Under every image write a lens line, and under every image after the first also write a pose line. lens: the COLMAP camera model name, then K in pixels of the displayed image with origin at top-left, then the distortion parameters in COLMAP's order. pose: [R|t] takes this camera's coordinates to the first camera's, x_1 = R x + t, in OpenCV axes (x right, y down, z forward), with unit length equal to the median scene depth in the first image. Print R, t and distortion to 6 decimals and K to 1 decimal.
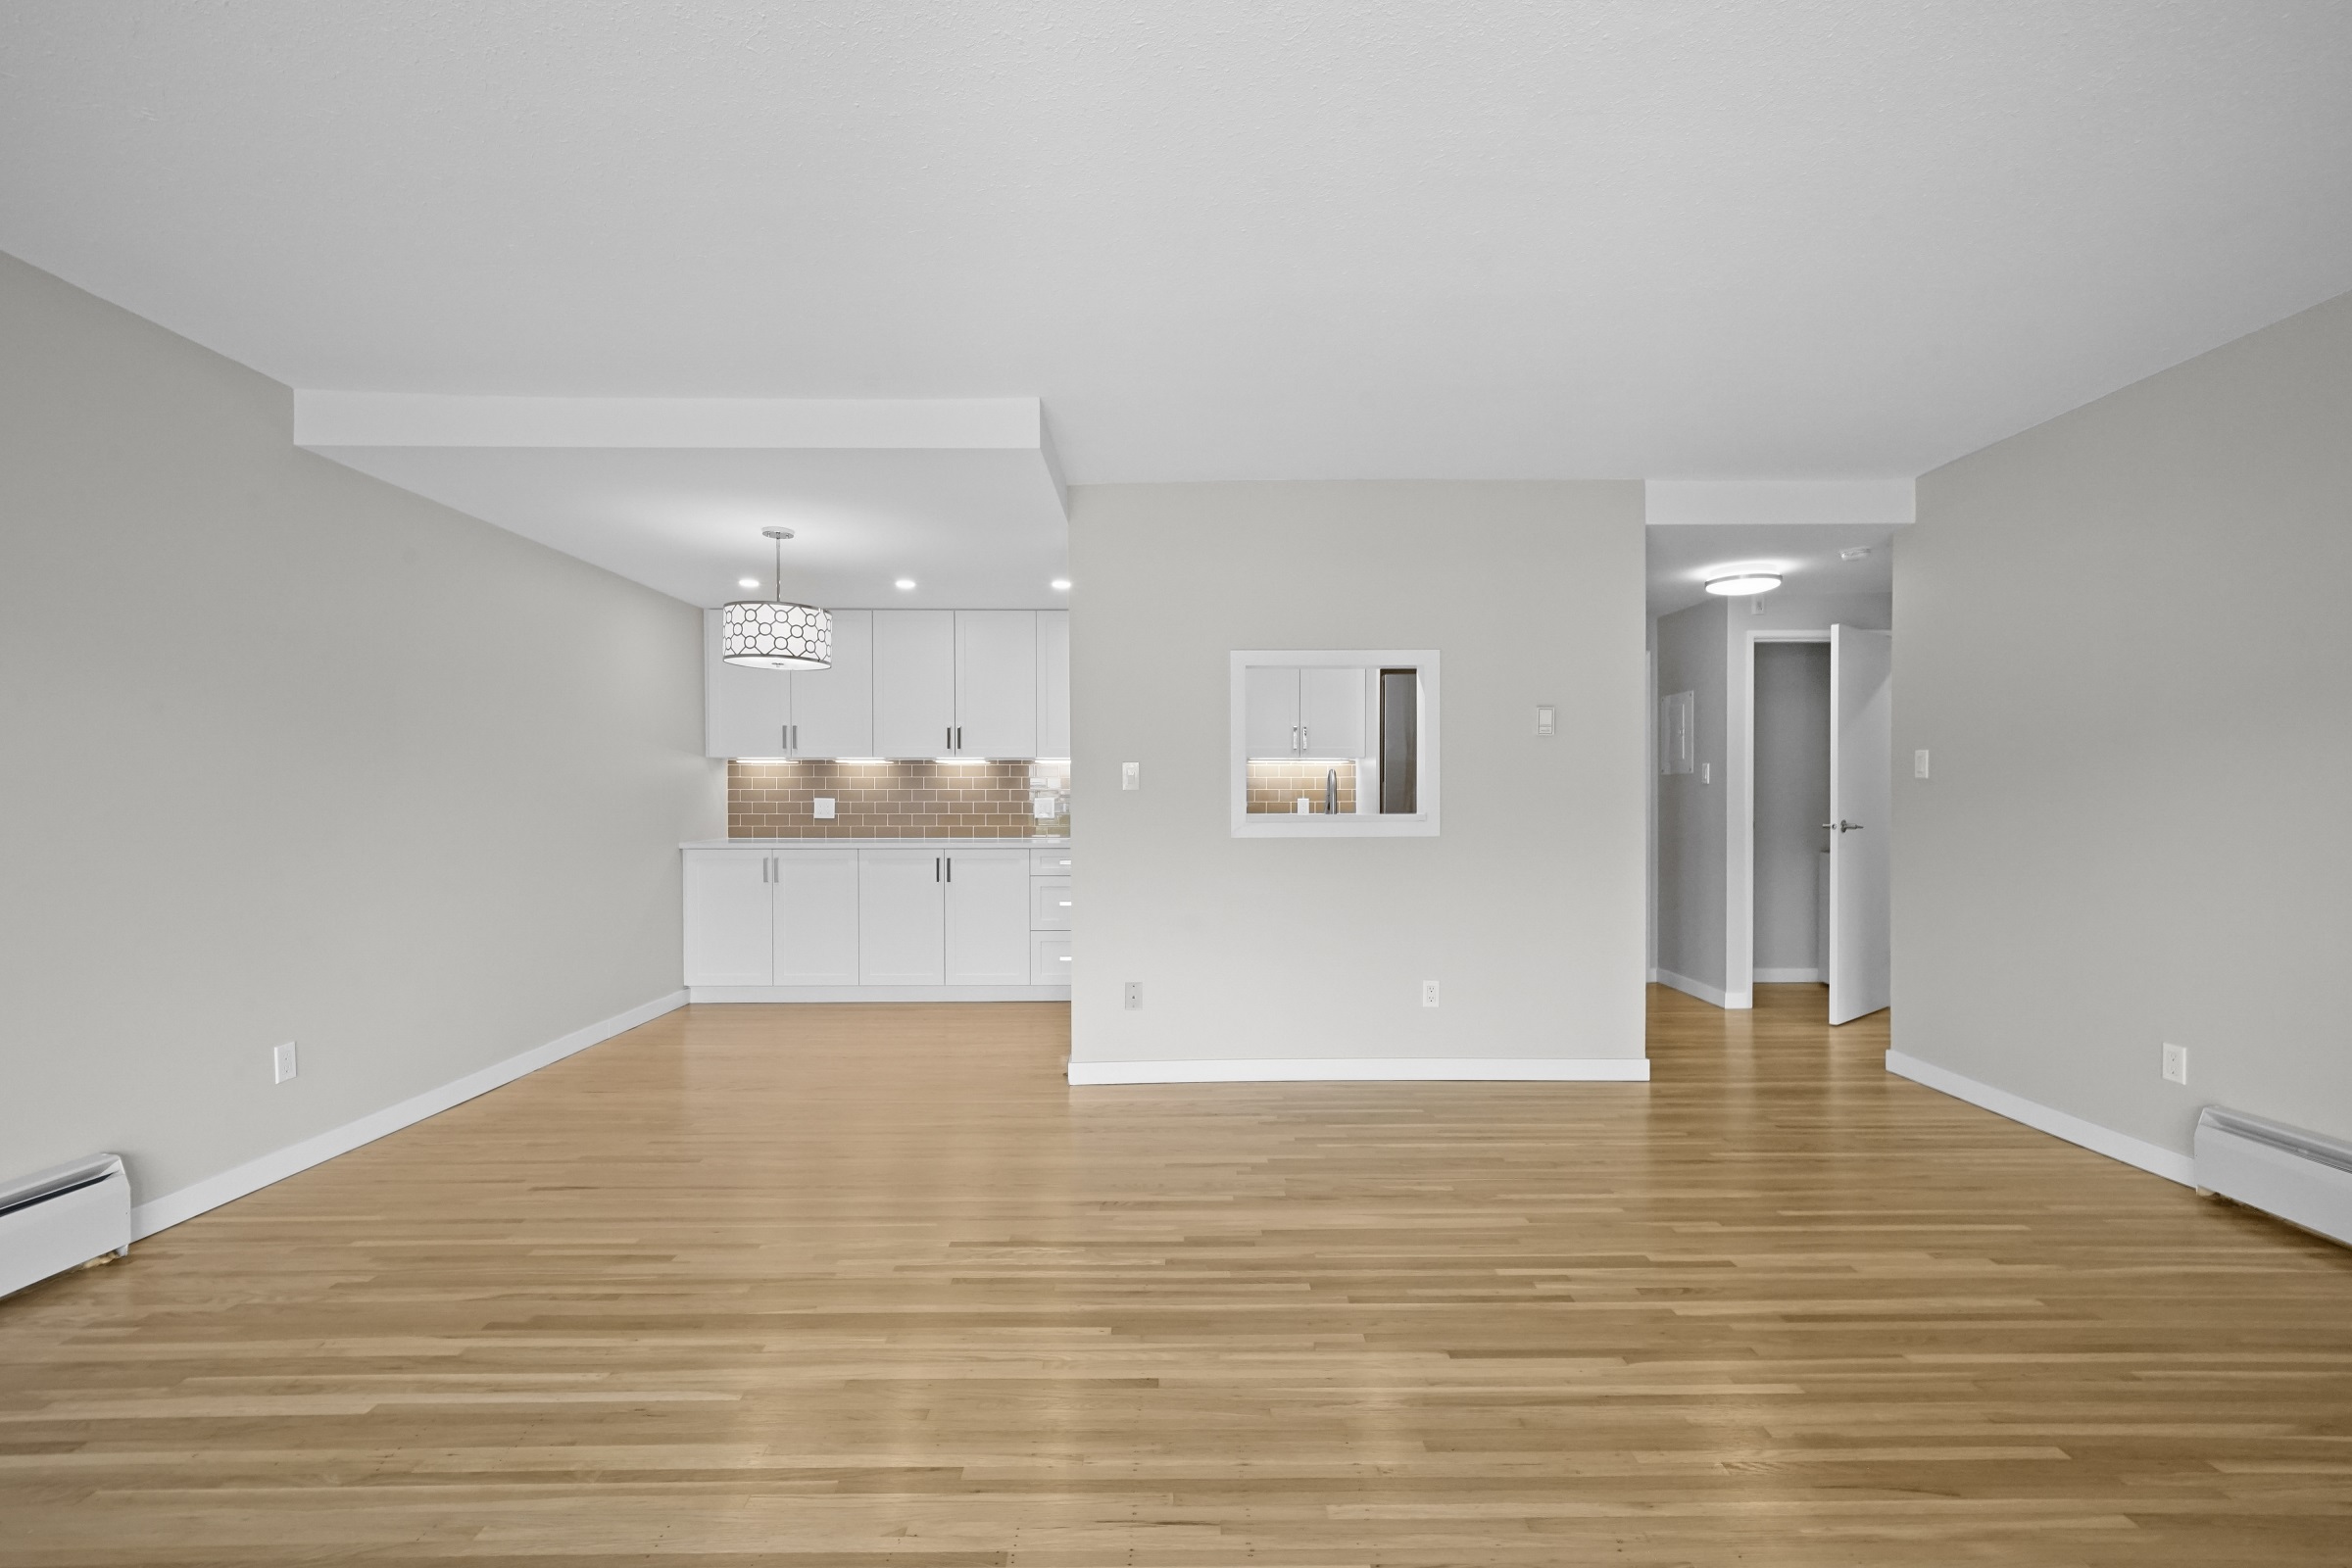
lens RADIAL K [[1023.9, 0, 1176.0], [0, 1023.9, 784.0], [0, 0, 1]] dist [0.012180, 0.000069]
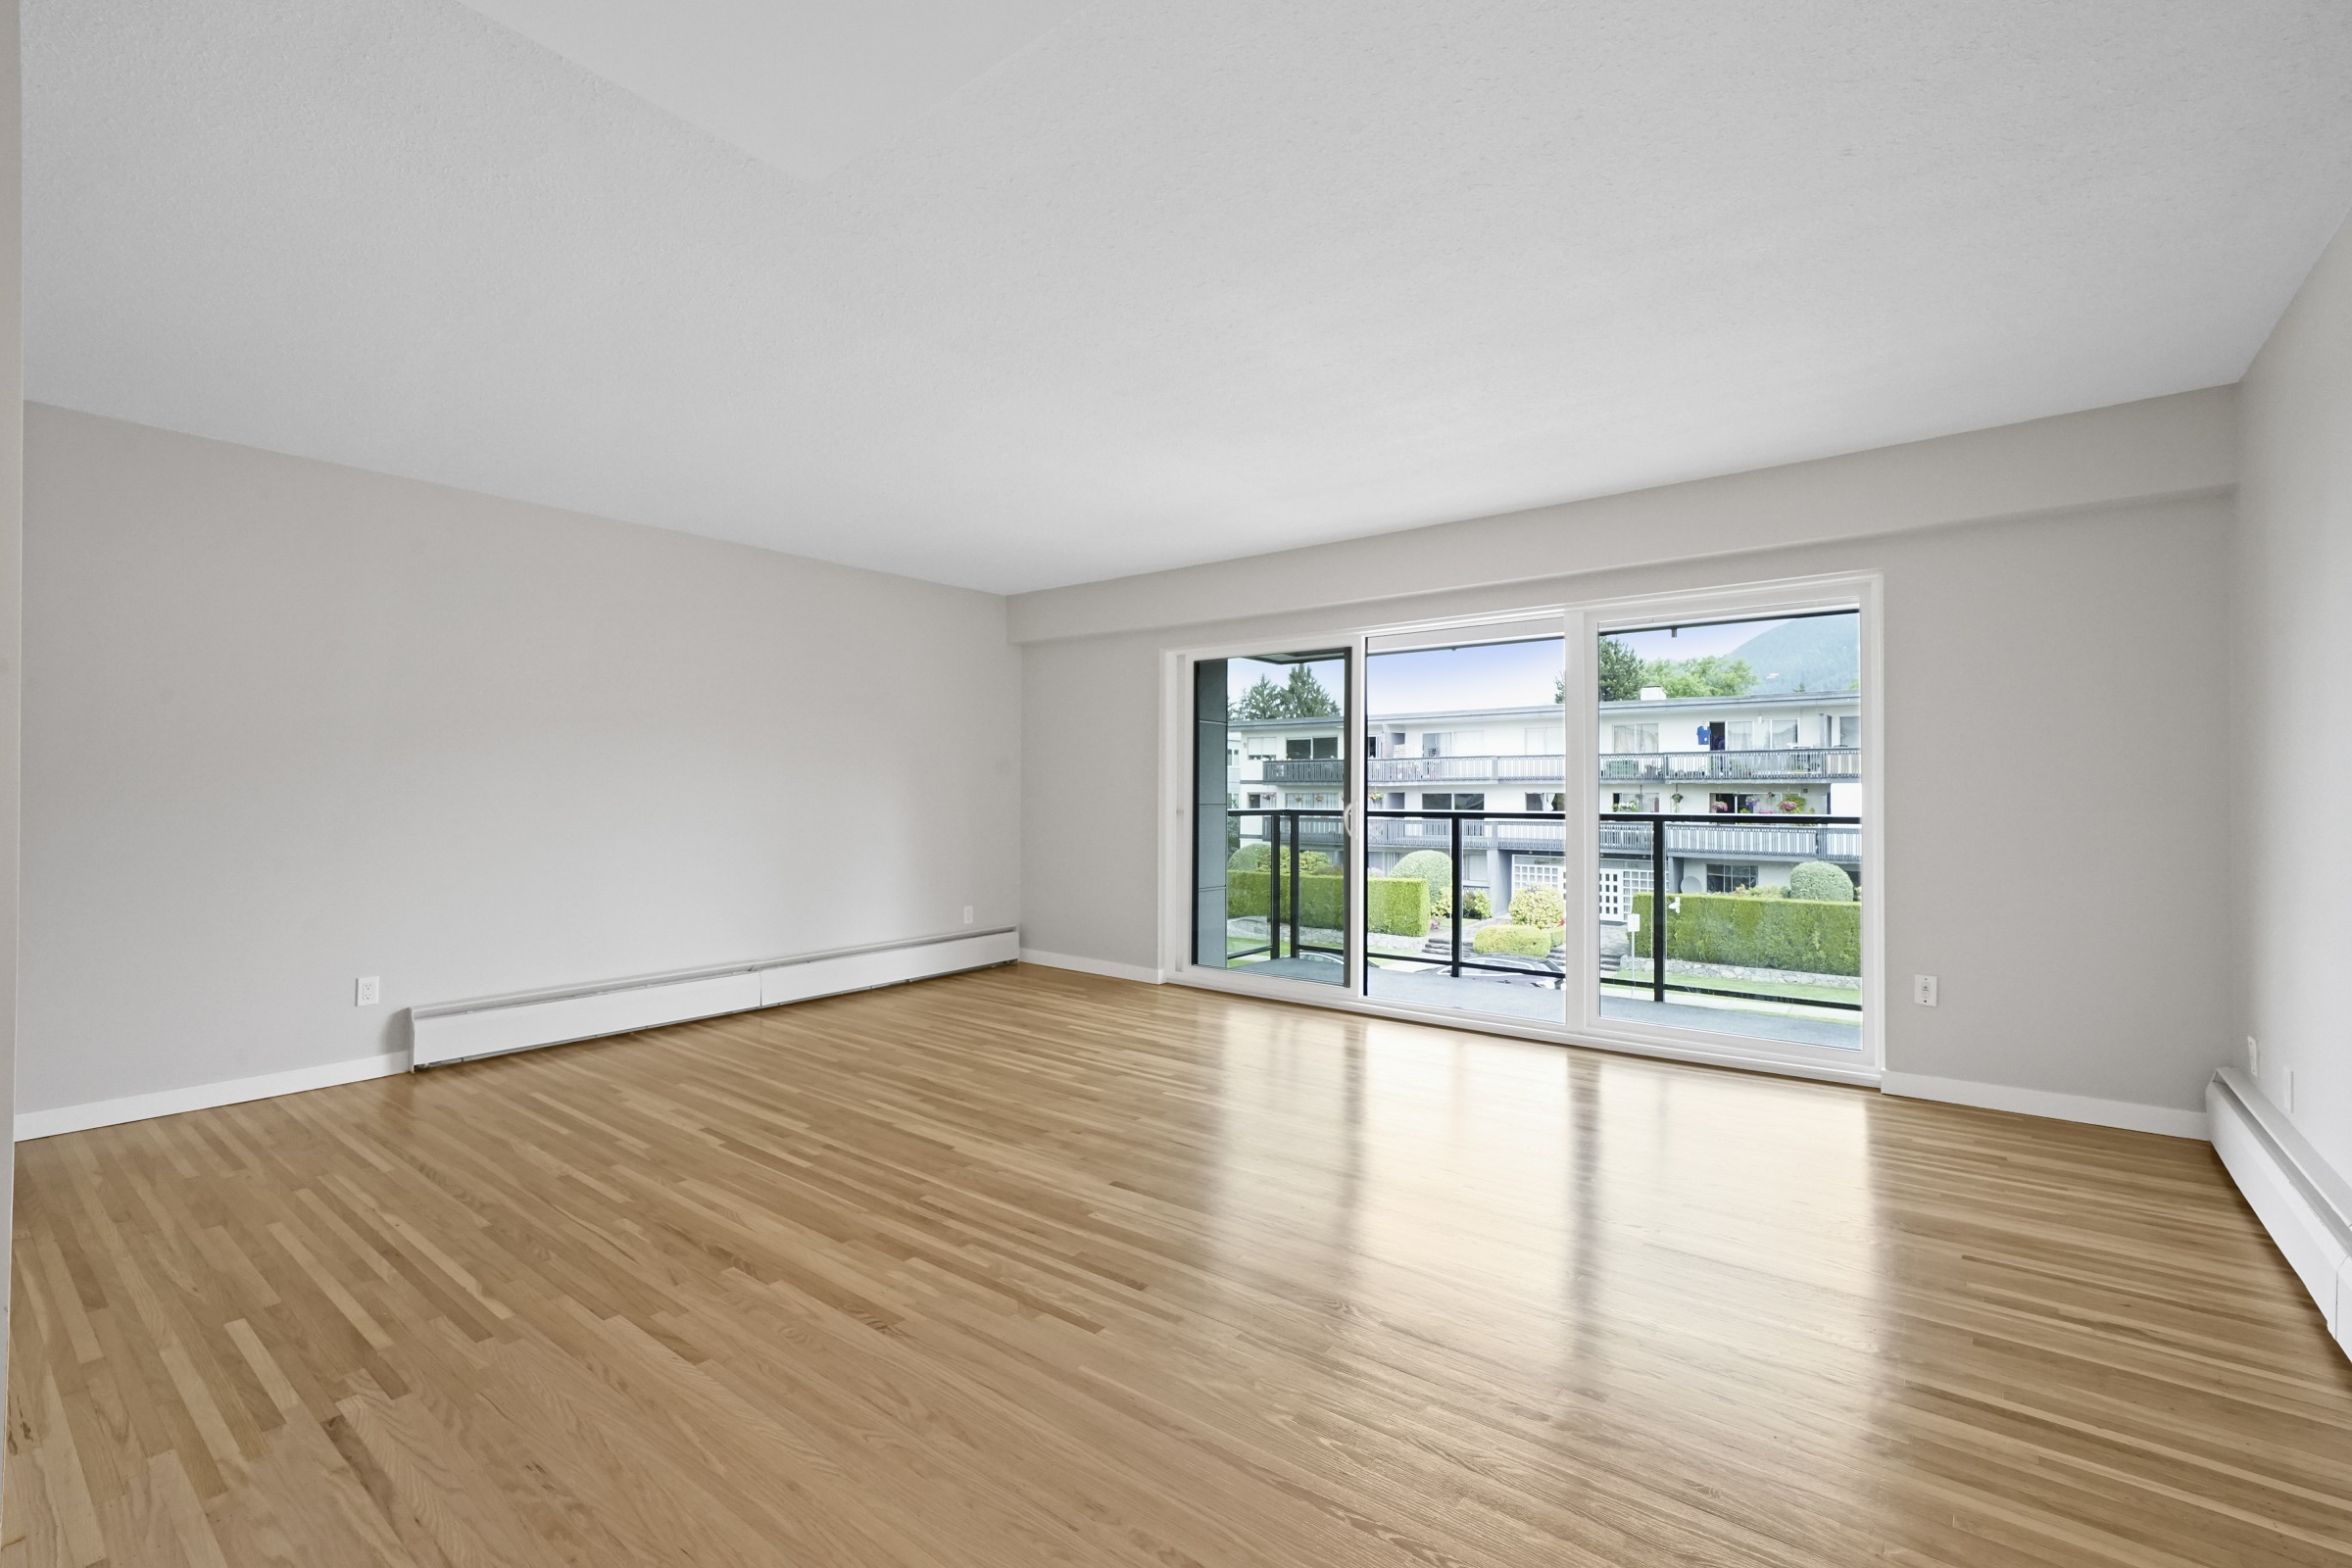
lens RADIAL K [[1023.9, 0, 1176.0], [0, 1023.9, 784.0], [0, 0, 1]] dist [0.012180, 0.000069]
pose [[-0.769181, 0.005475, 0.639007, -0.832269], [-0.007679, 0.999812, -0.017809, 0.025081], [-0.638985, -0.018605, -0.768994, 1.674268]]
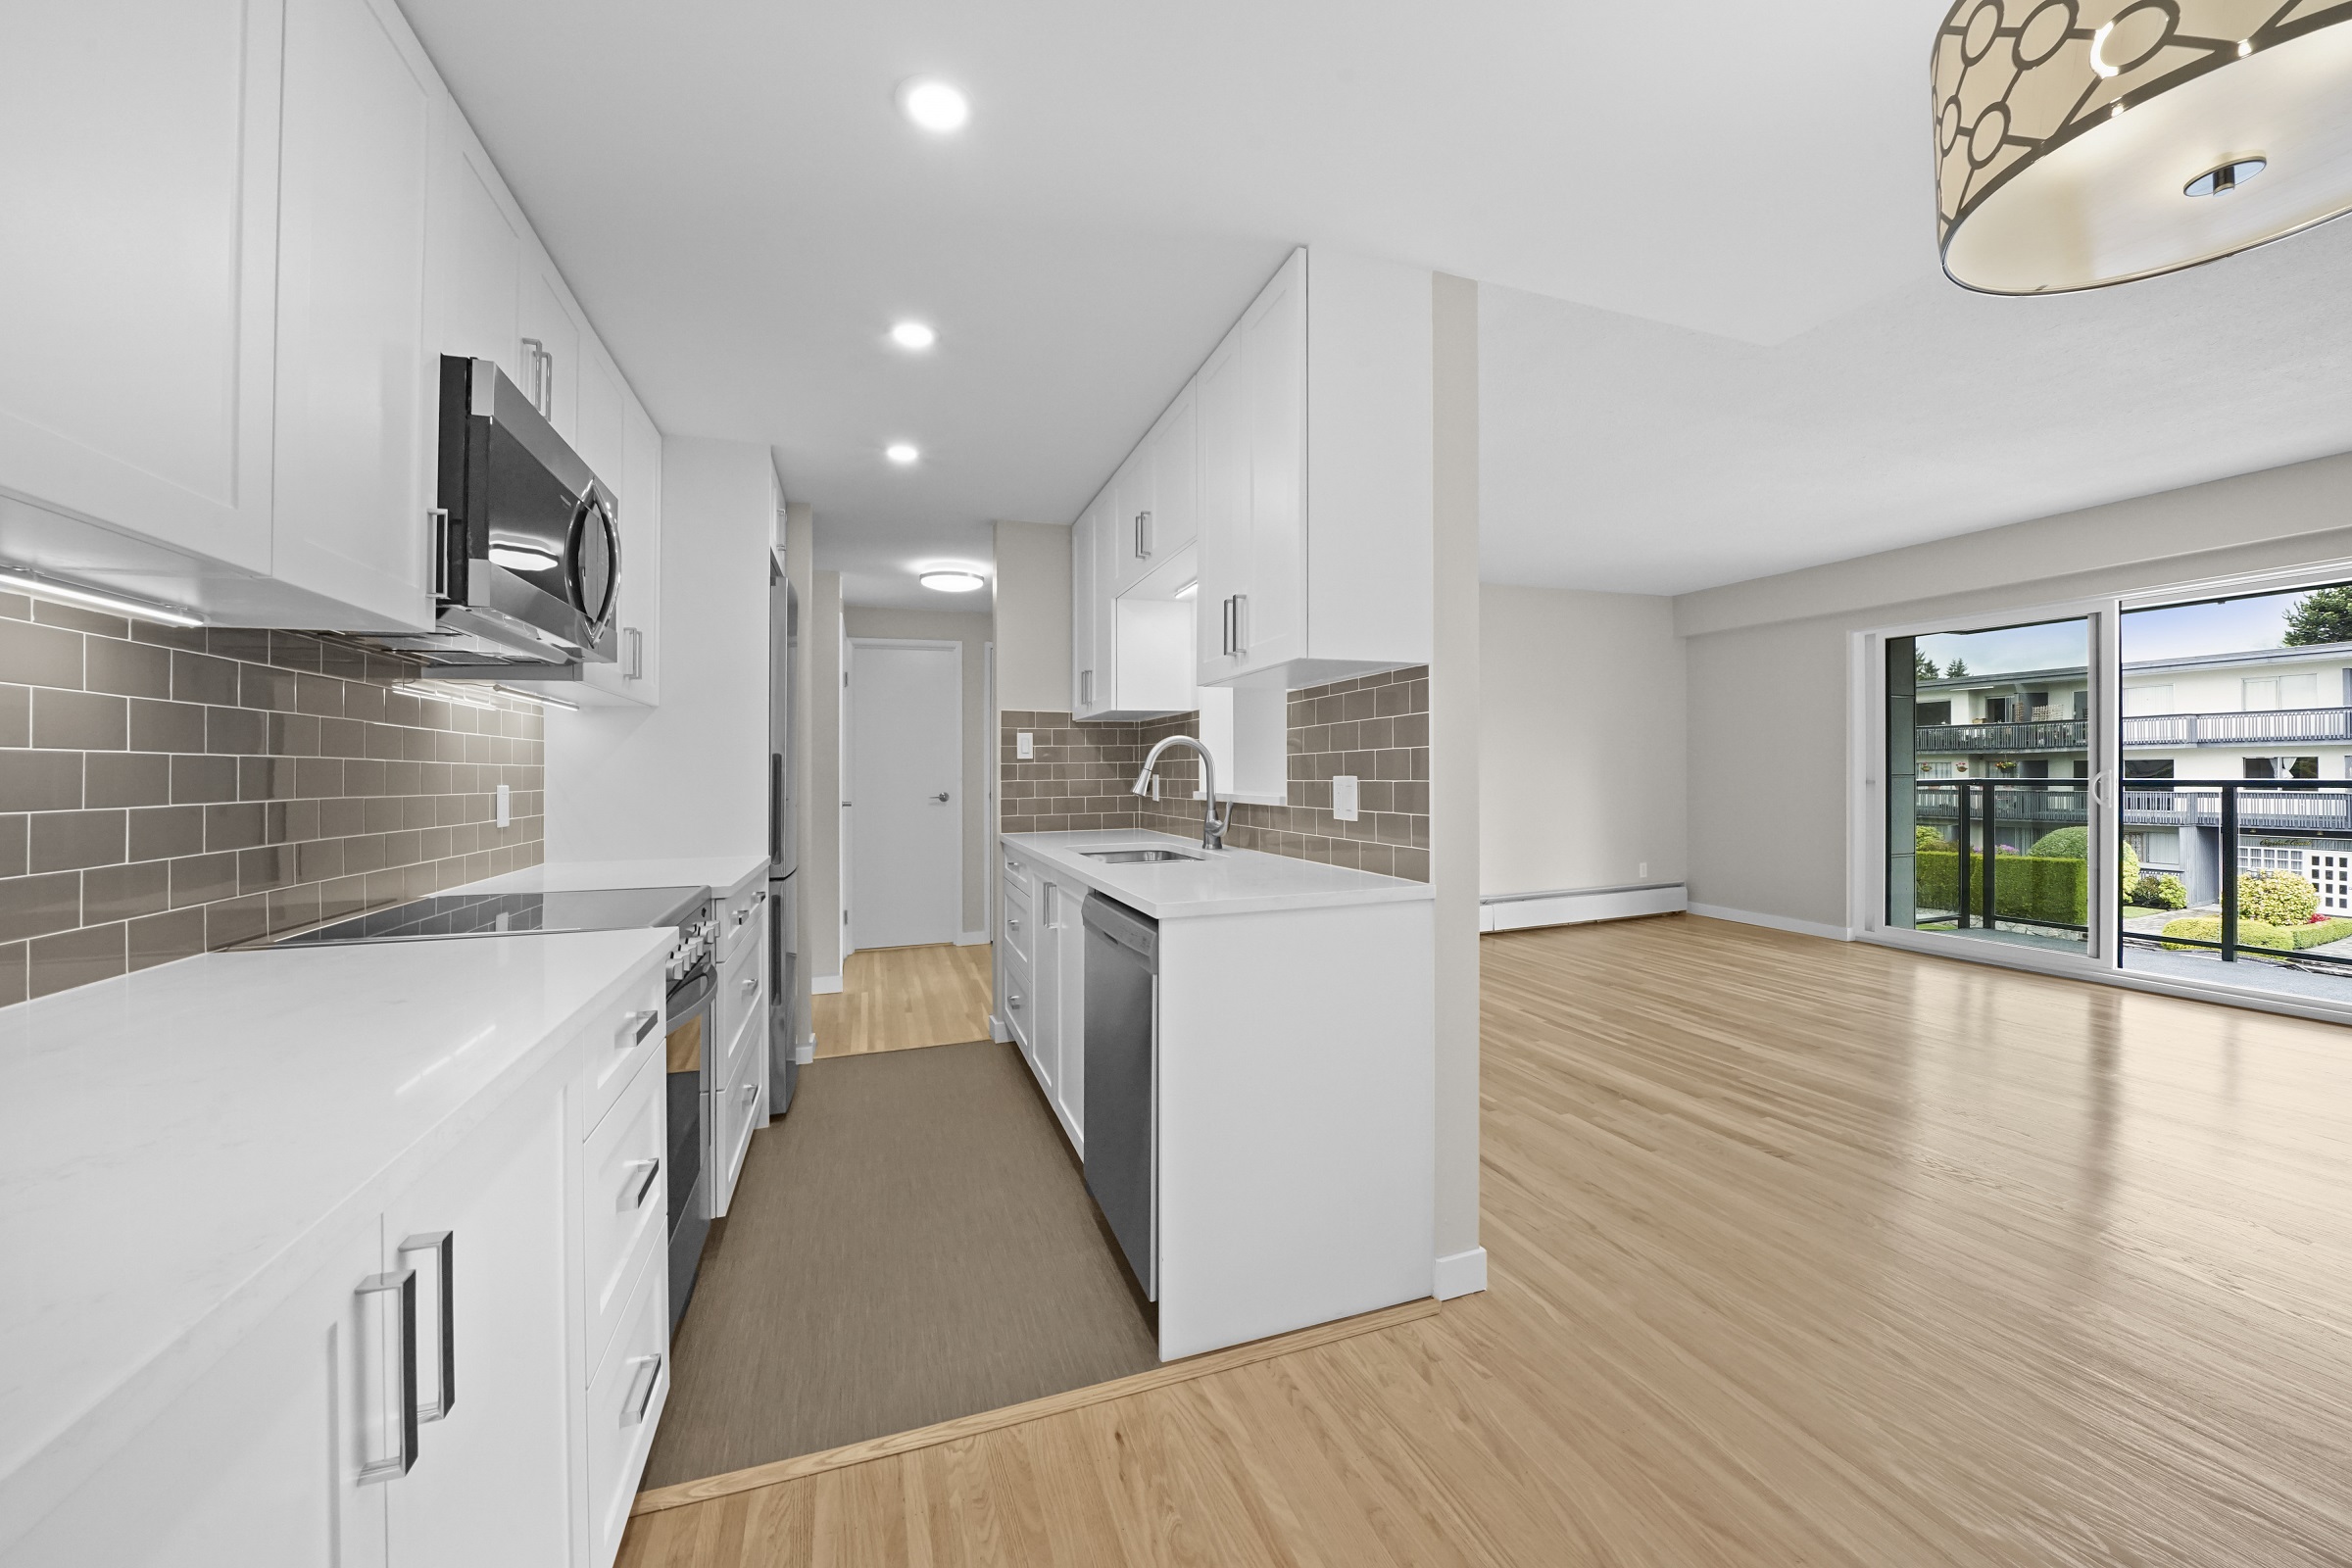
lens RADIAL K [[888.0, 0, 1210.5], [0, 888.0, 775.9], [0, 0, 1]] dist [-0.002429, -0.000052]
pose [[-0.345037, -0.000195, 0.938589, -0.822347], [0.002102, 0.999997, 0.000981, 0.025631], [-0.938587, 0.002311, -0.345036, 2.133597]]
